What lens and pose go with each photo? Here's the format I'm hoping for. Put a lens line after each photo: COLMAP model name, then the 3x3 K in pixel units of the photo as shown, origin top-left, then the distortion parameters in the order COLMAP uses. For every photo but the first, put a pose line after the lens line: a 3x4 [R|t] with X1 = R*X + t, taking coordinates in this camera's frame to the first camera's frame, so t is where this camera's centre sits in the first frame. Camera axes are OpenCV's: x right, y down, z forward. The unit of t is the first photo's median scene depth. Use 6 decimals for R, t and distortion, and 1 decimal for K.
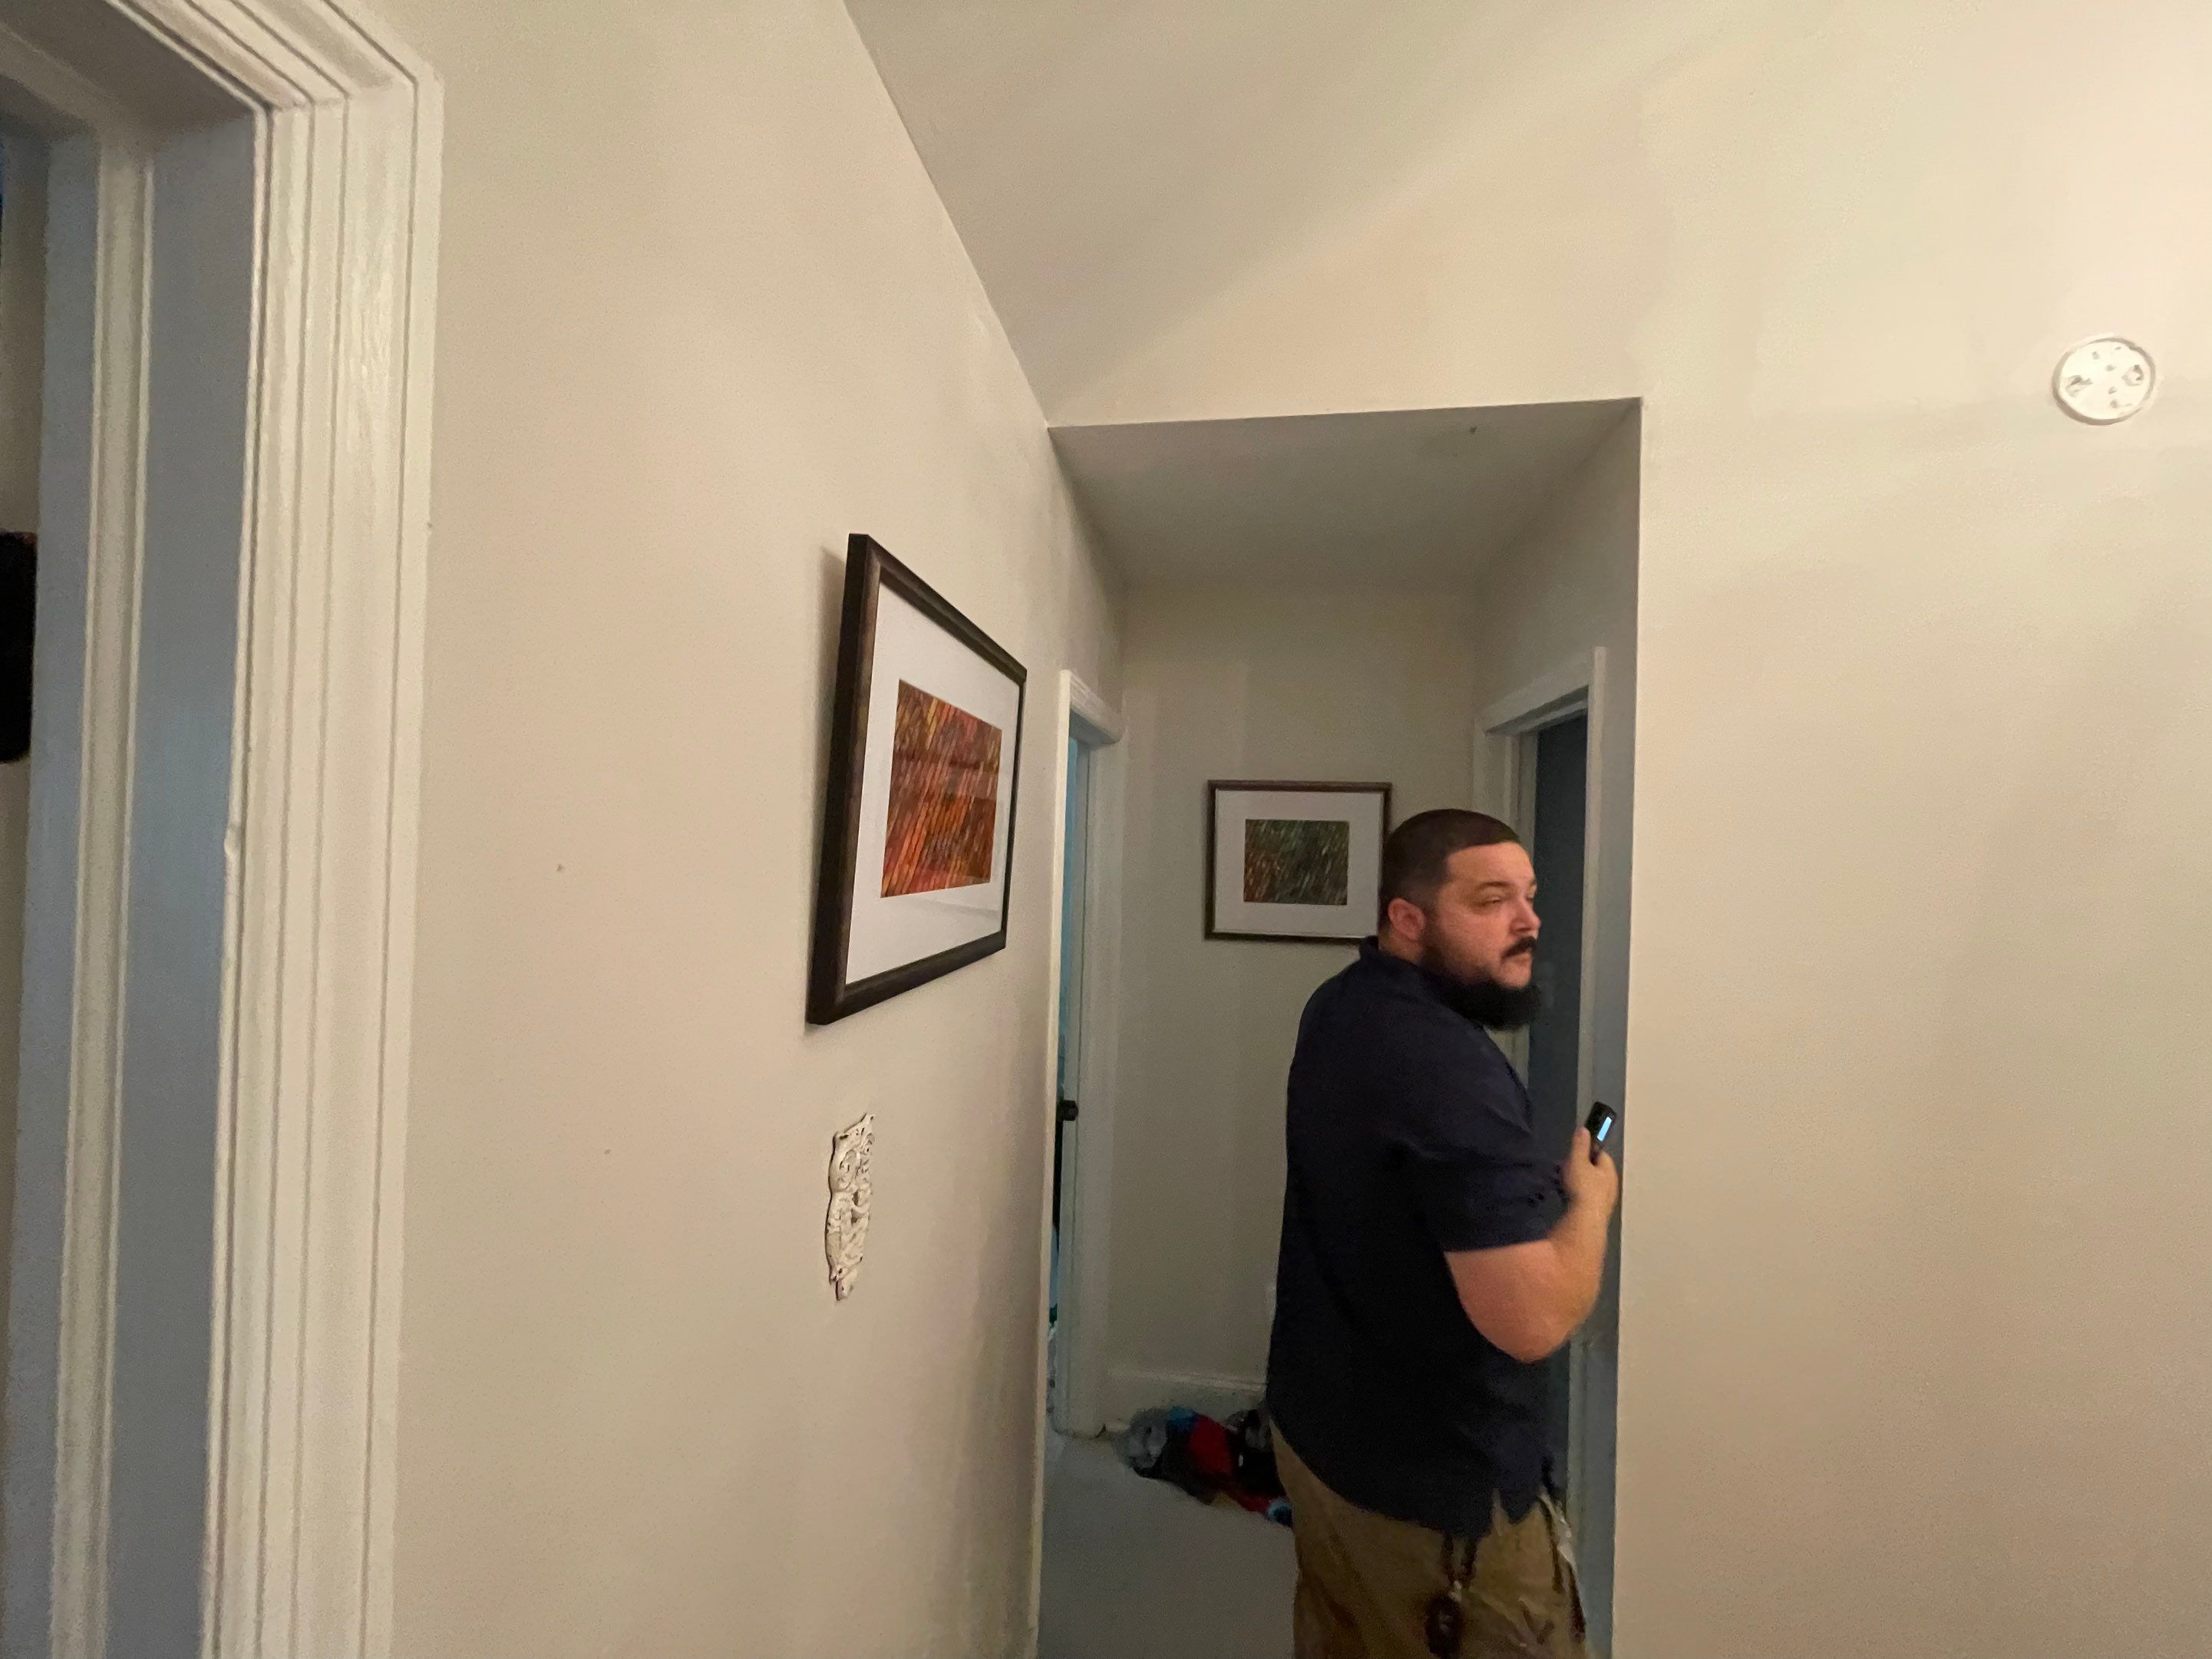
lens RADIAL K [[905.4, 0, 1102.0], [0, 905.4, 830.0], [0, 0, 1]] dist [-0.002470, 0.000313]
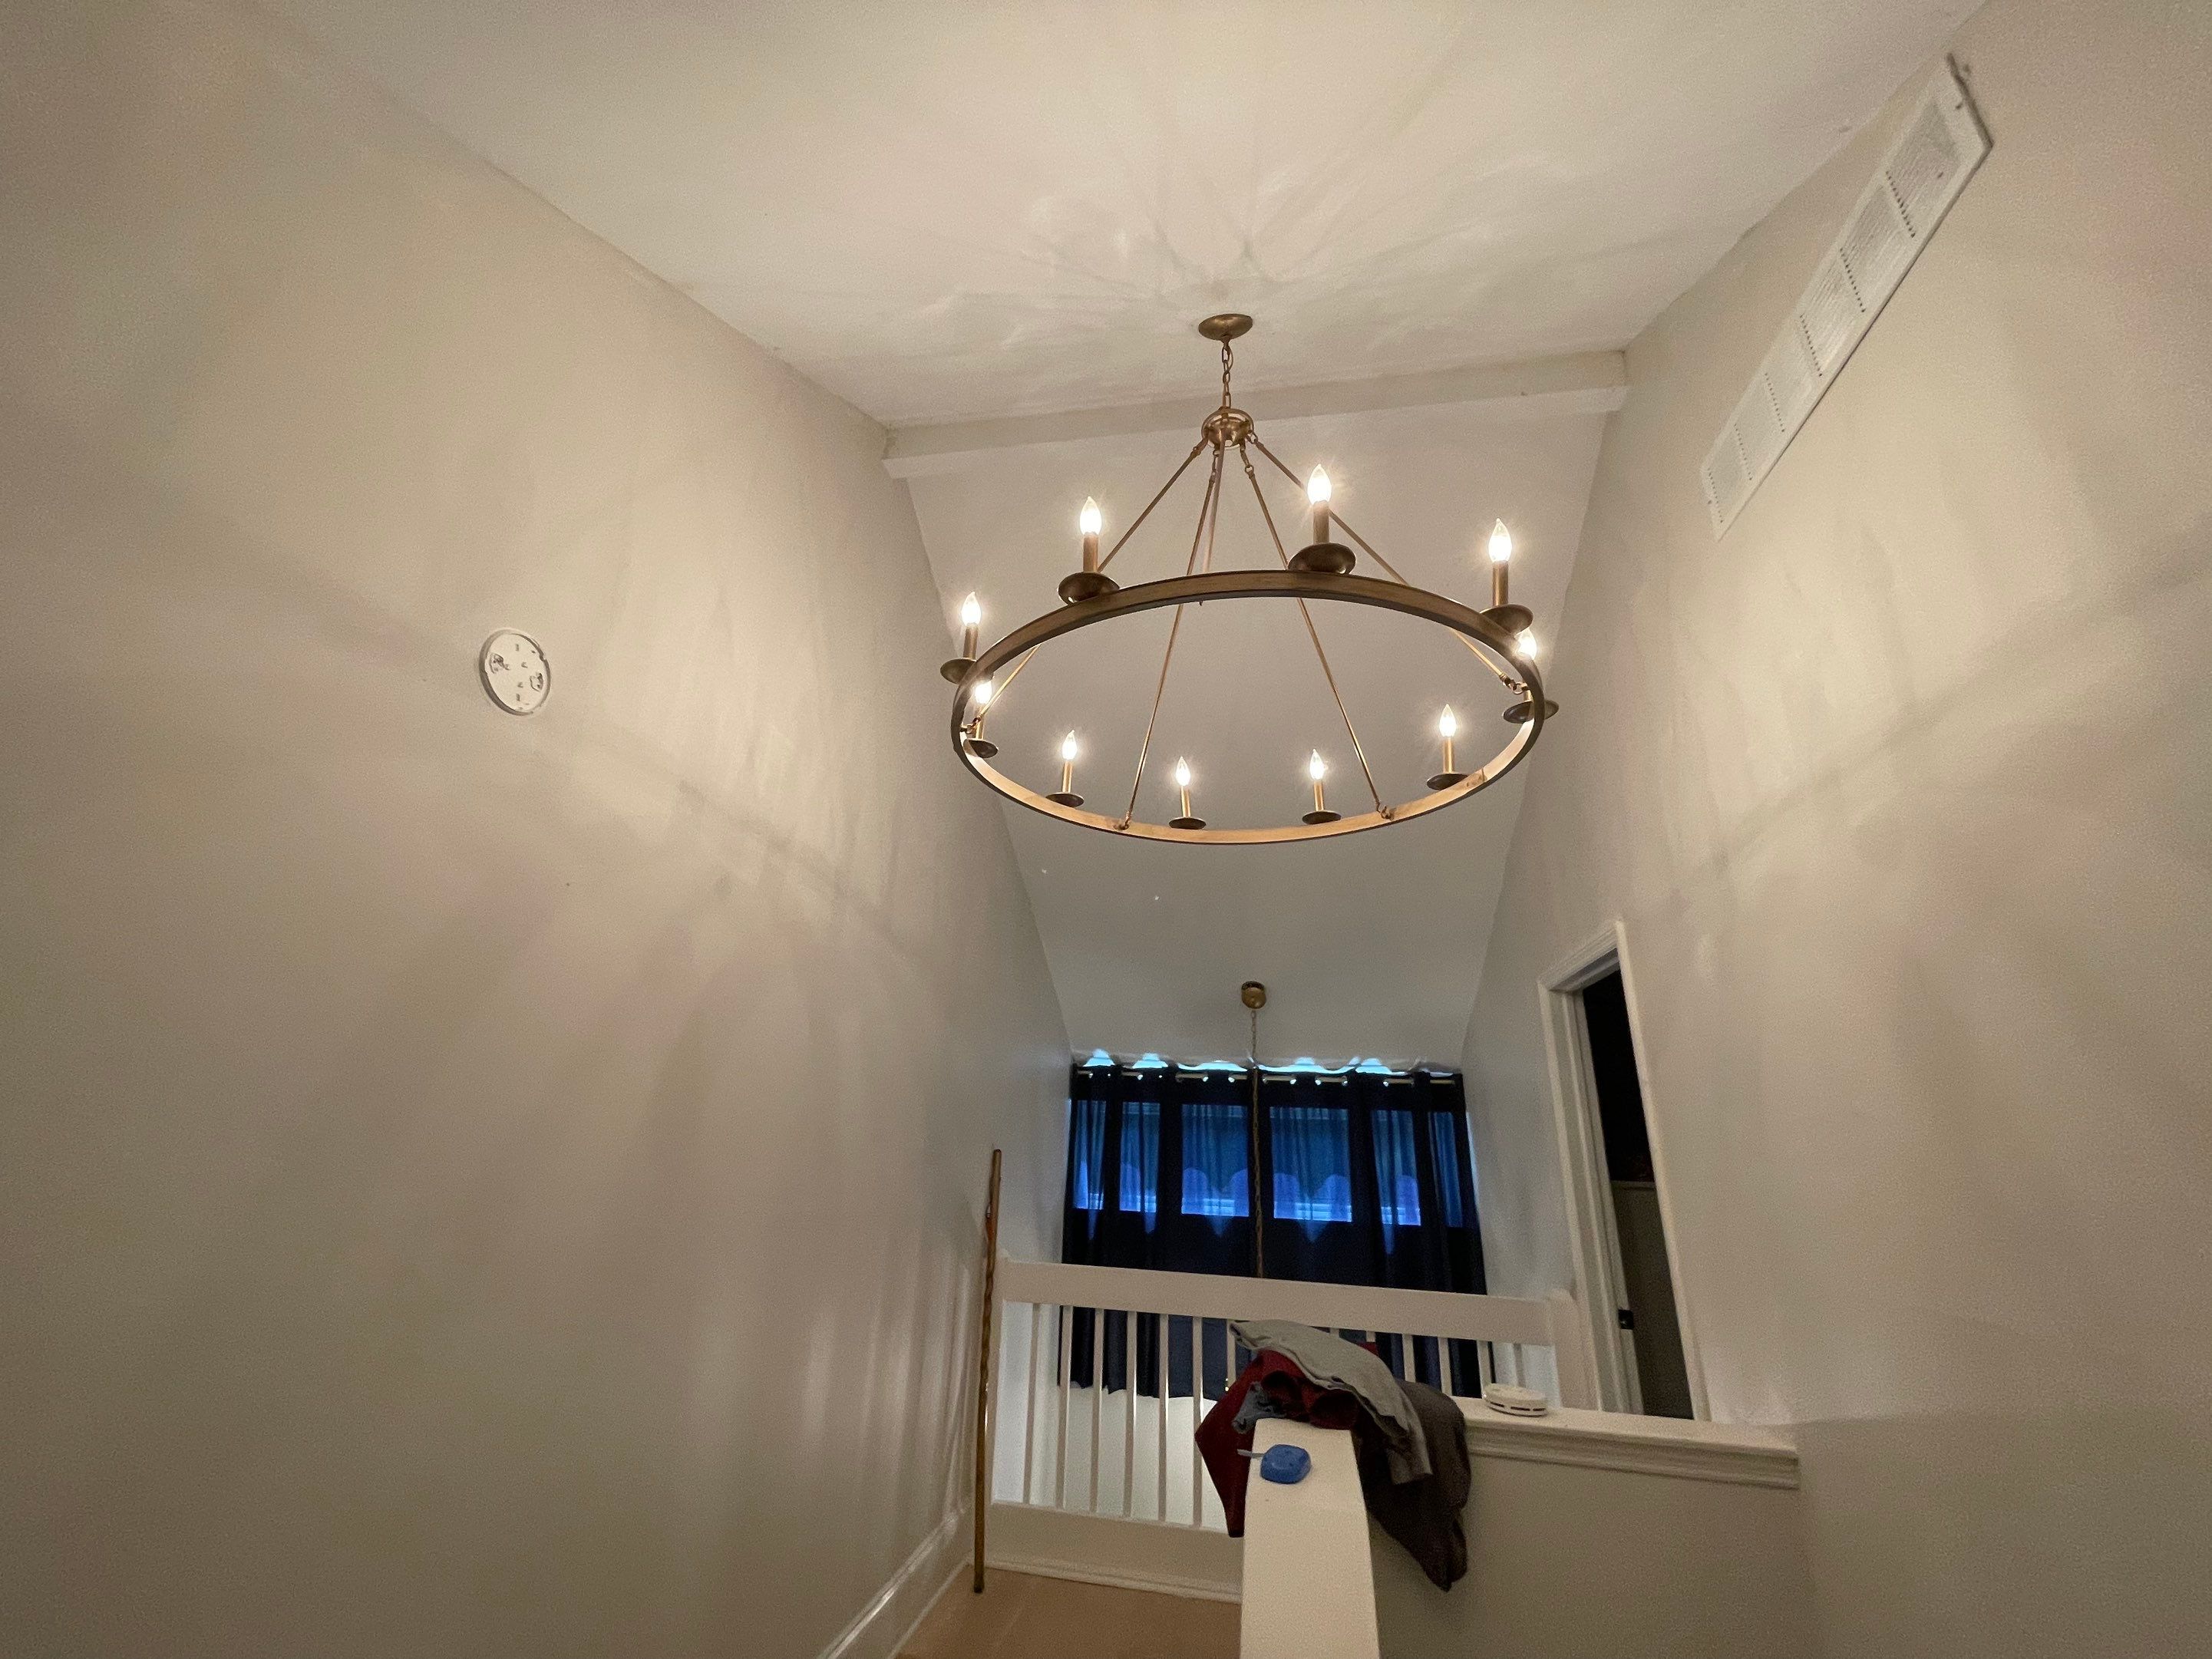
lens RADIAL K [[905.4, 0, 1106.7], [0, 905.4, 826.1], [0, 0, 1]] dist [-0.002470, 0.000313]
pose [[0.025682, 0.311686, 0.949838, 0.184018], [-0.036635, 0.949807, -0.310685, -0.030405], [-0.998999, -0.026818, 0.035812, 0.265800]]
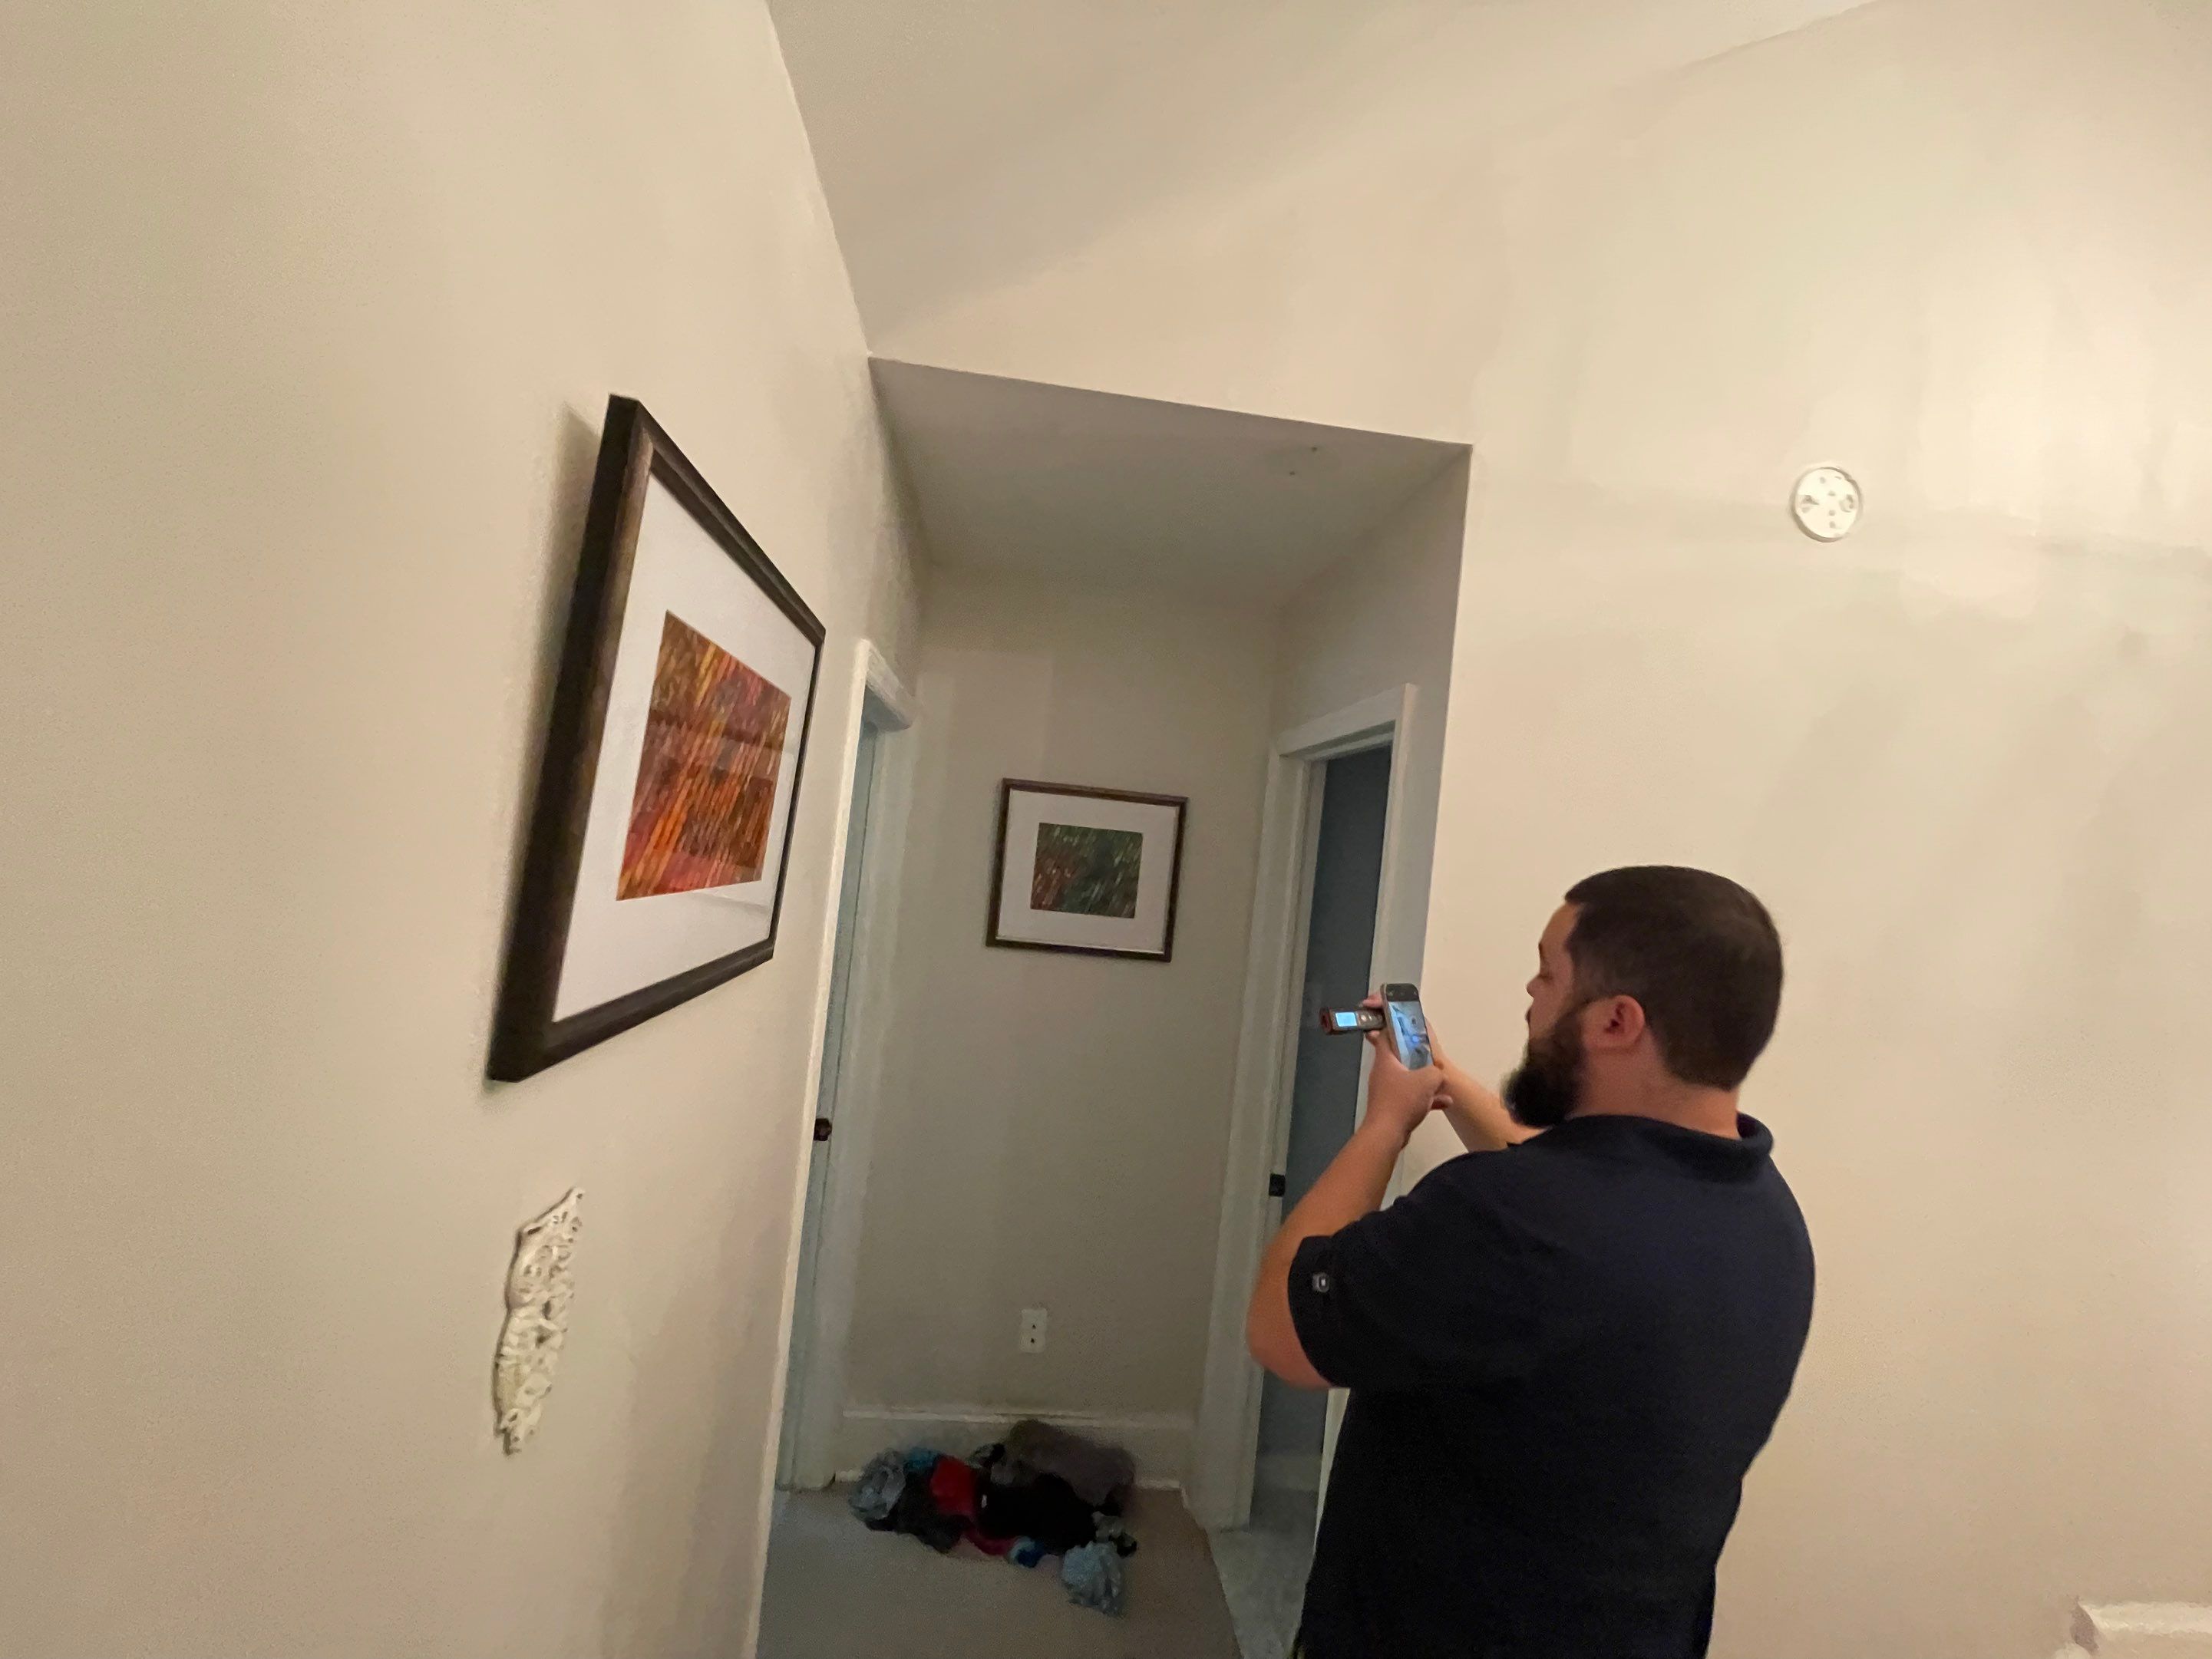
lens RADIAL K [[905.4, 0, 1107.2], [0, 905.4, 832.4], [0, 0, 1]] dist [-0.002470, 0.000313]
pose [[0.962848, 0.075613, 0.259242, -0.034052], [-0.077110, 0.997013, -0.004404, -0.005556], [-0.258801, -0.015749, 0.965802, 0.115102]]
